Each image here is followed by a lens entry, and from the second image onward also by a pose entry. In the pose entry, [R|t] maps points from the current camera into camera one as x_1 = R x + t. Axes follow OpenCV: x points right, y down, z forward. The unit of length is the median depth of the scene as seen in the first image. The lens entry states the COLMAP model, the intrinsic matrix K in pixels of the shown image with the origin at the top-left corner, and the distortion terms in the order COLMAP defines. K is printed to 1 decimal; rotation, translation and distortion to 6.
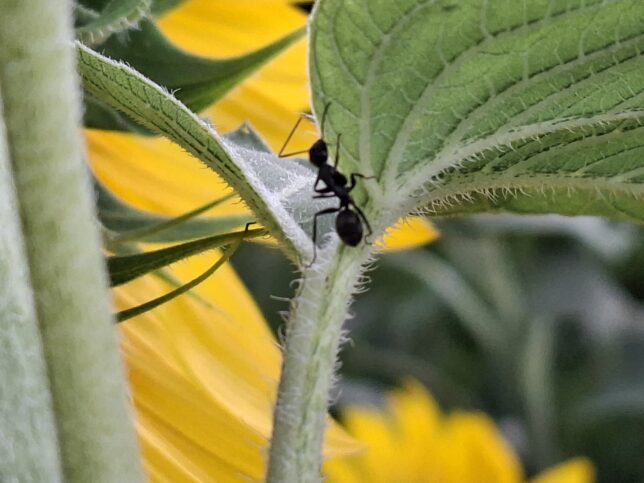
lens RADIAL K [[2219.9, 0, 307.4], [0, 2219.9, 237.4], [0, 0, 1]] dist [0.122155, 0.000000]
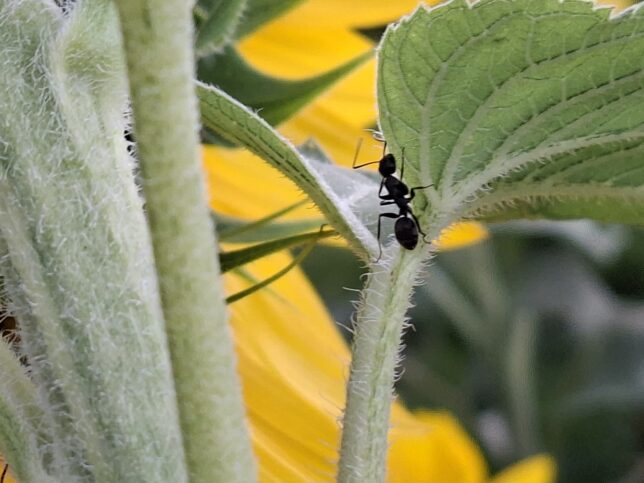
lens RADIAL K [[2219.9, 0, 341.5], [0, 2219.9, 223.1], [0, 0, 1]] dist [0.122155, 0.000000]
pose [[0.999990, 0.001986, 0.003946, -0.021989], [-0.001931, 0.999900, -0.014016, 0.008988], [-0.003974, 0.014008, 0.999894, -0.156986]]
